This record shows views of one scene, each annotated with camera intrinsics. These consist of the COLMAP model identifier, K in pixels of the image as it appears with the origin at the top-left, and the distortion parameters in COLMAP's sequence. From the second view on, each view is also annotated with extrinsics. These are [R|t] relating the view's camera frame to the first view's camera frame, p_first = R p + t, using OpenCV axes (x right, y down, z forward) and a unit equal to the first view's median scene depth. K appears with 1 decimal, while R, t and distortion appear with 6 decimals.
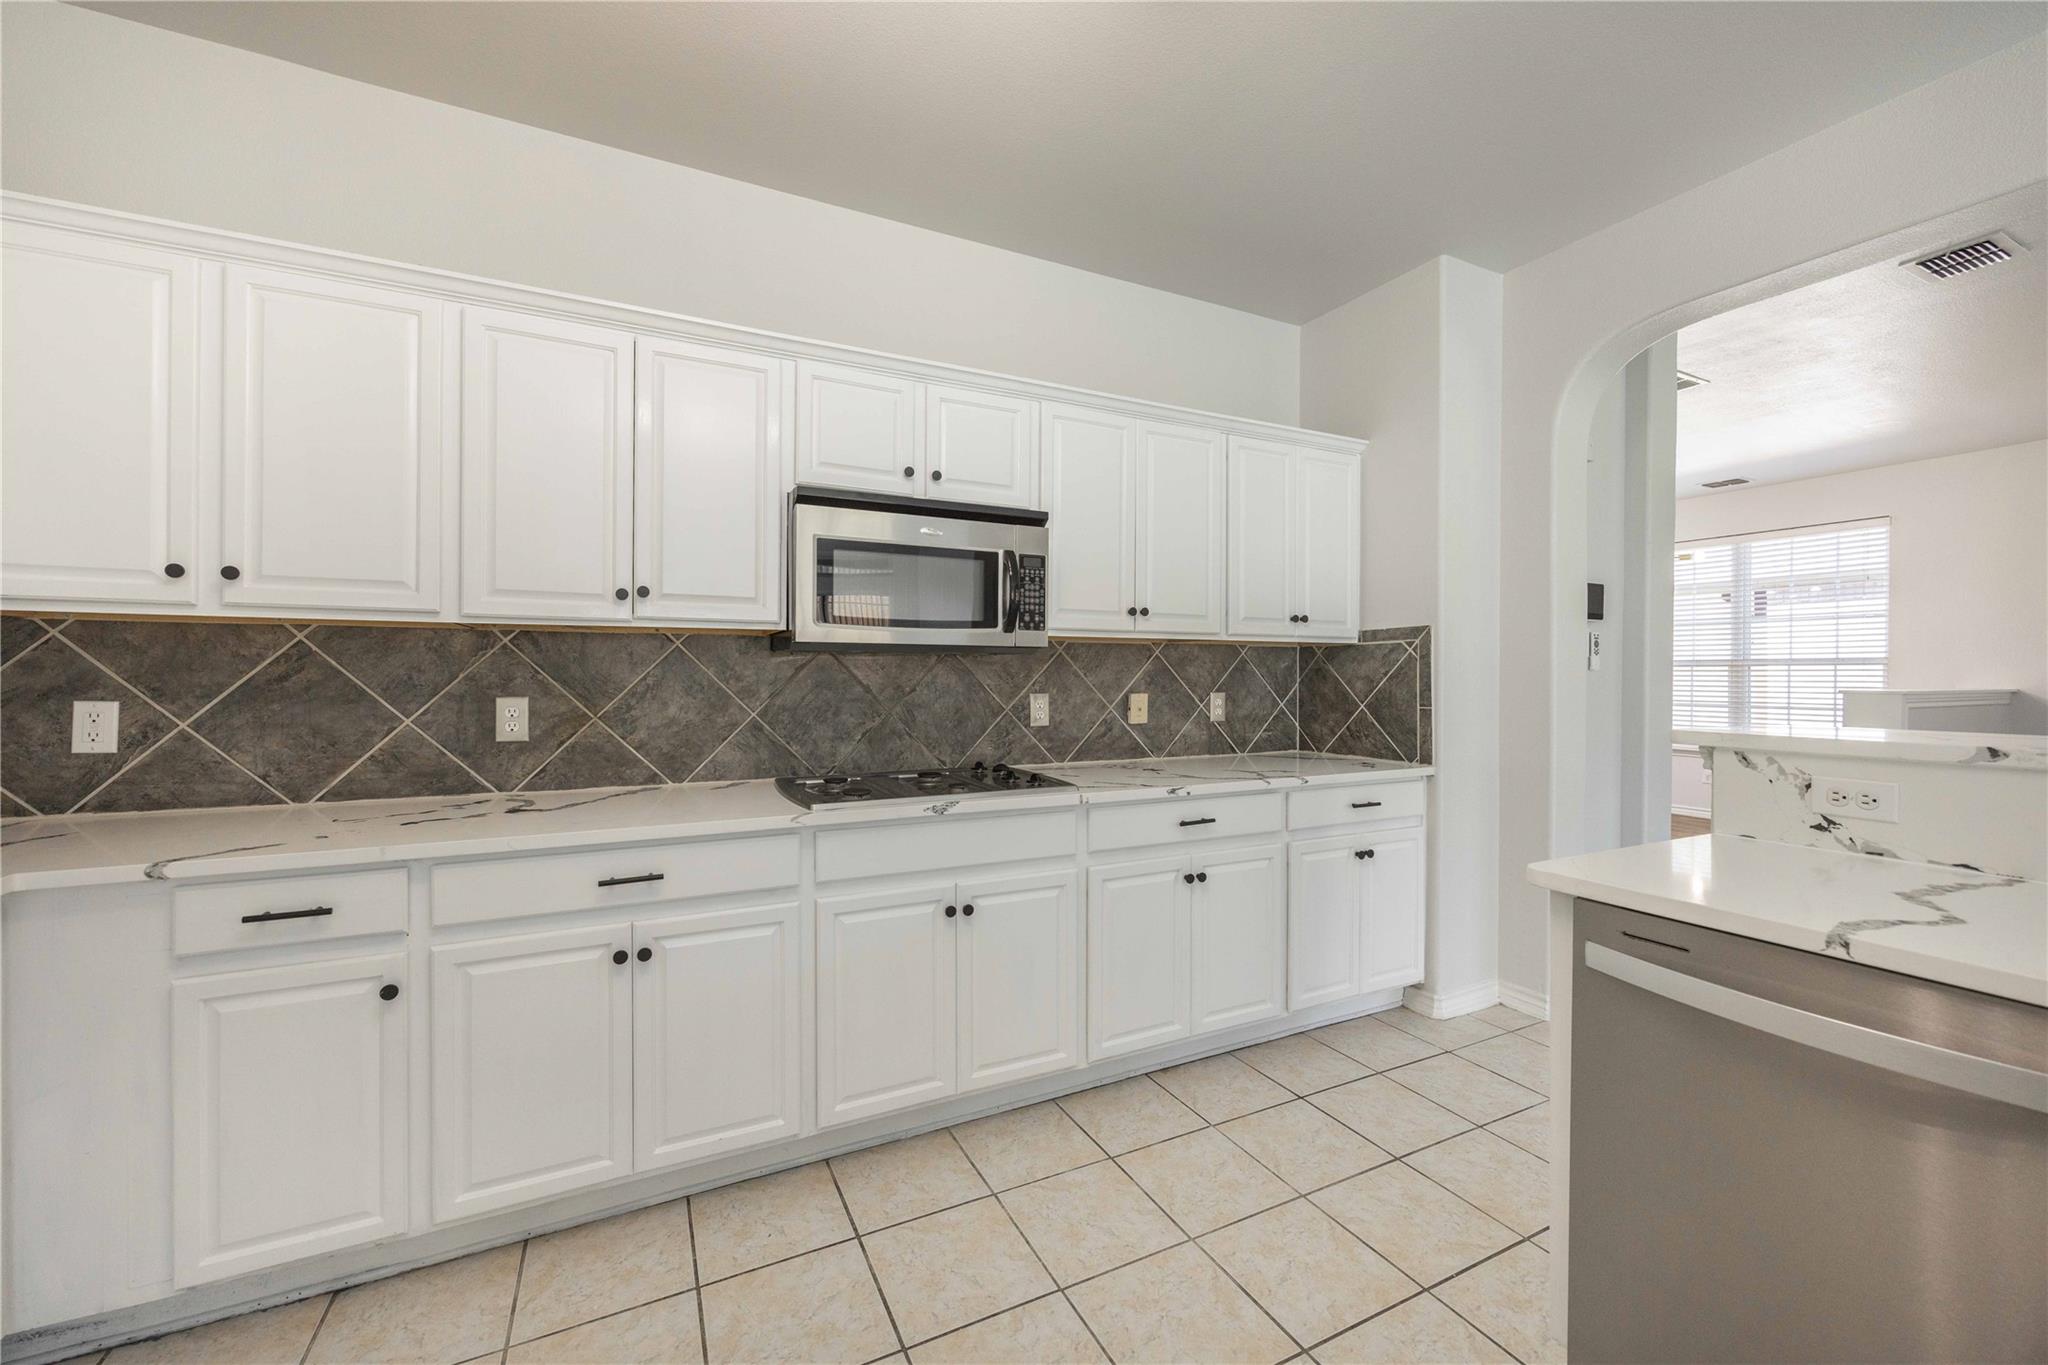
lens RADIAL K [[795.6, 0, 1031.3], [0, 795.6, 674.7], [0, 0, 1]] dist [-0.000972, -0.000054]
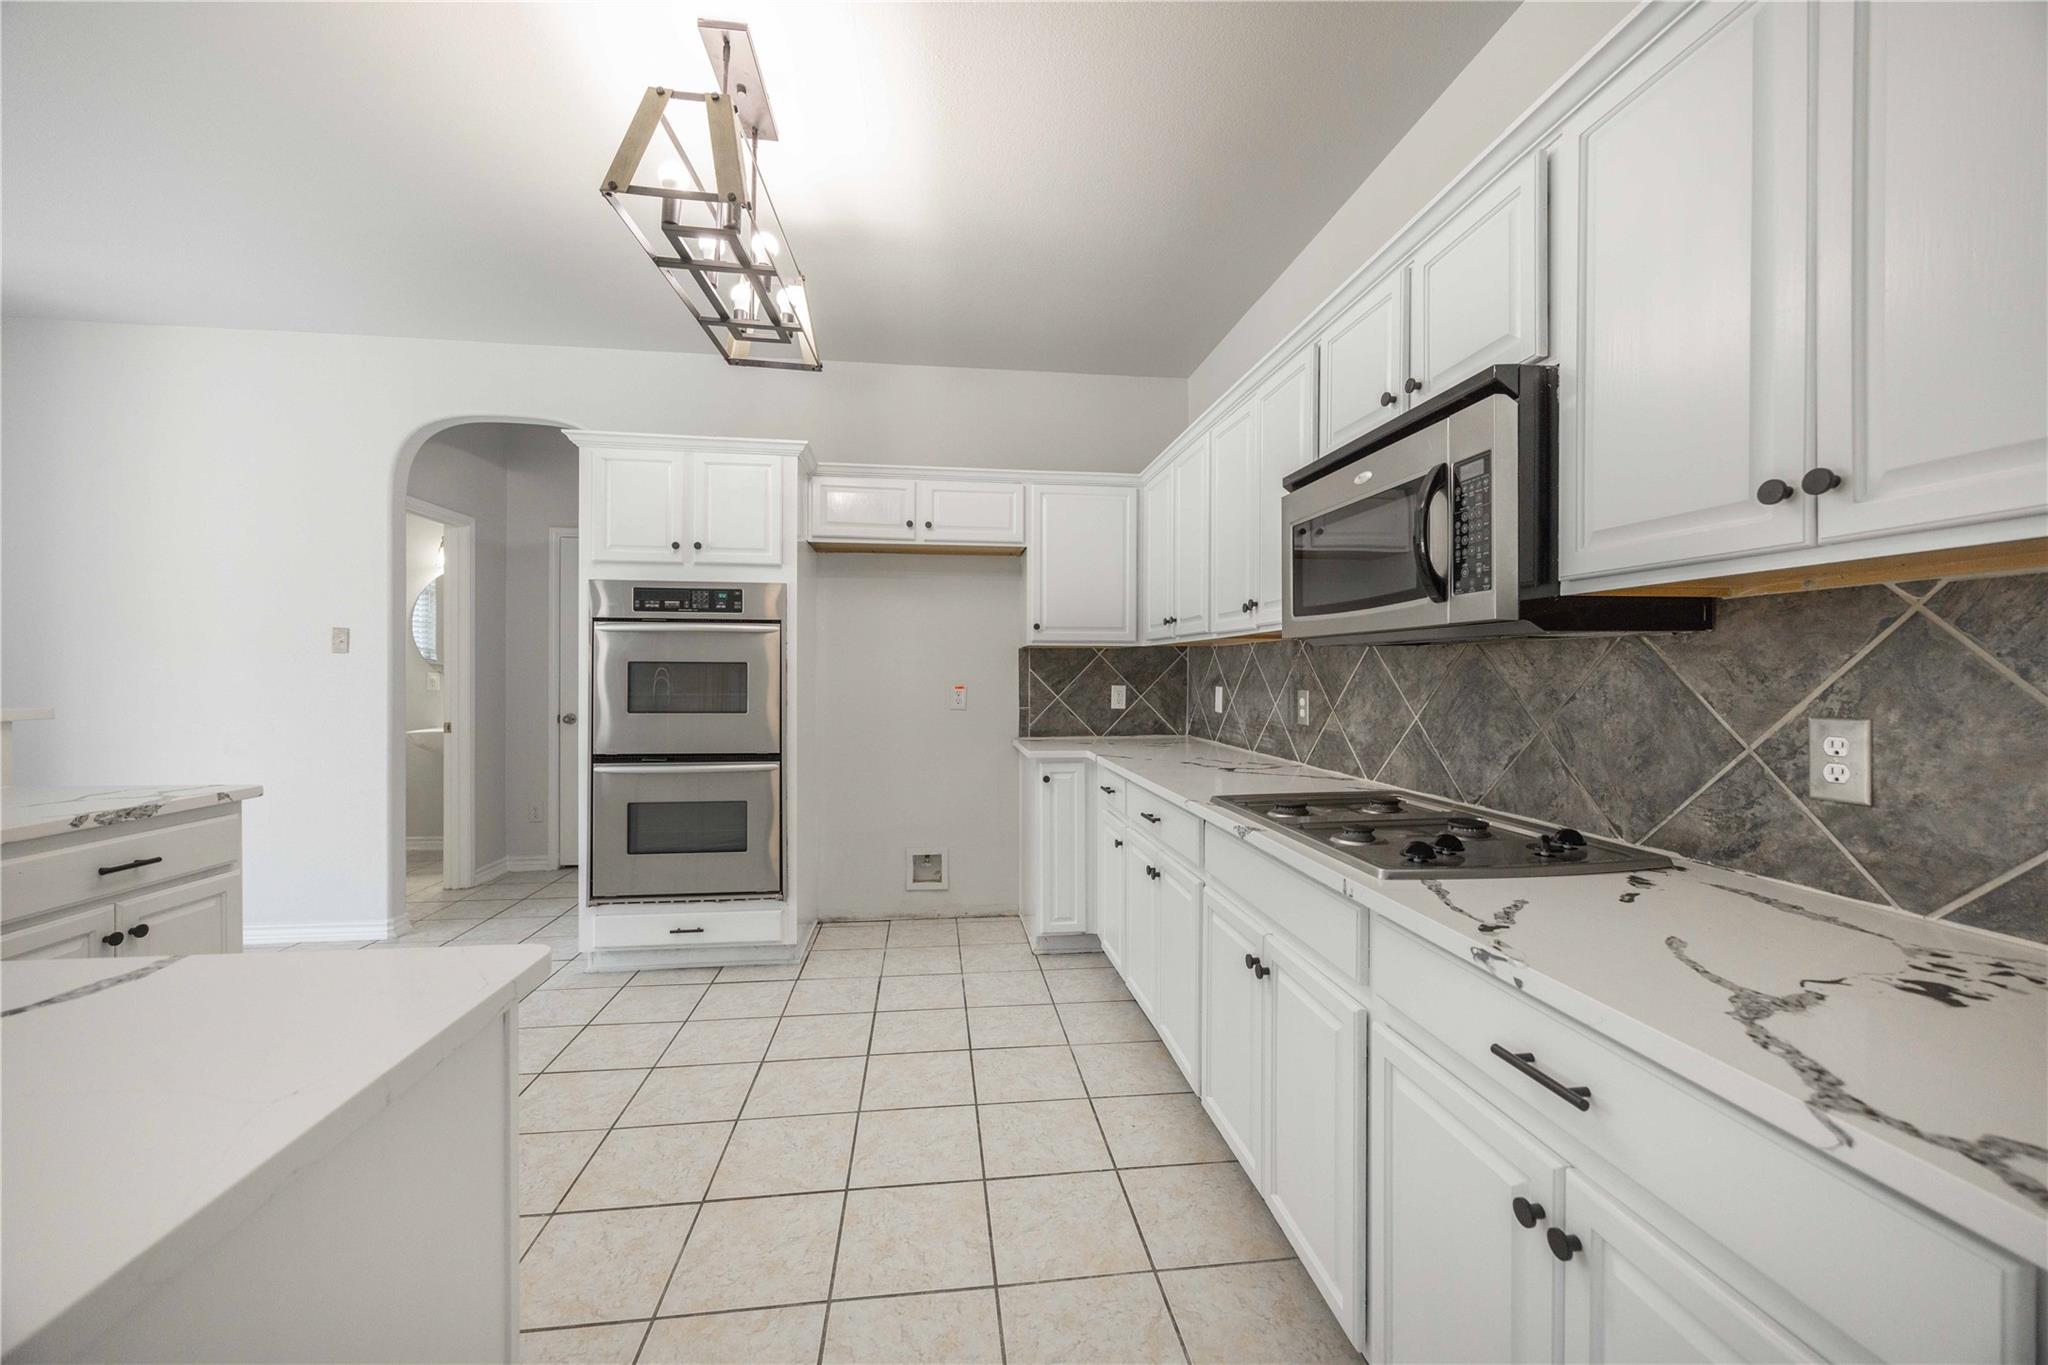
lens RADIAL K [[795.6, 0, 1031.9], [0, 795.6, 678.3], [0, 0, 1]] dist [-0.000972, -0.000054]
pose [[-0.336510, 0.004674, -0.941668, 0.566944], [-0.002453, 0.999980, 0.005840, 0.001592], [0.941677, 0.004275, -0.336492, 0.809418]]
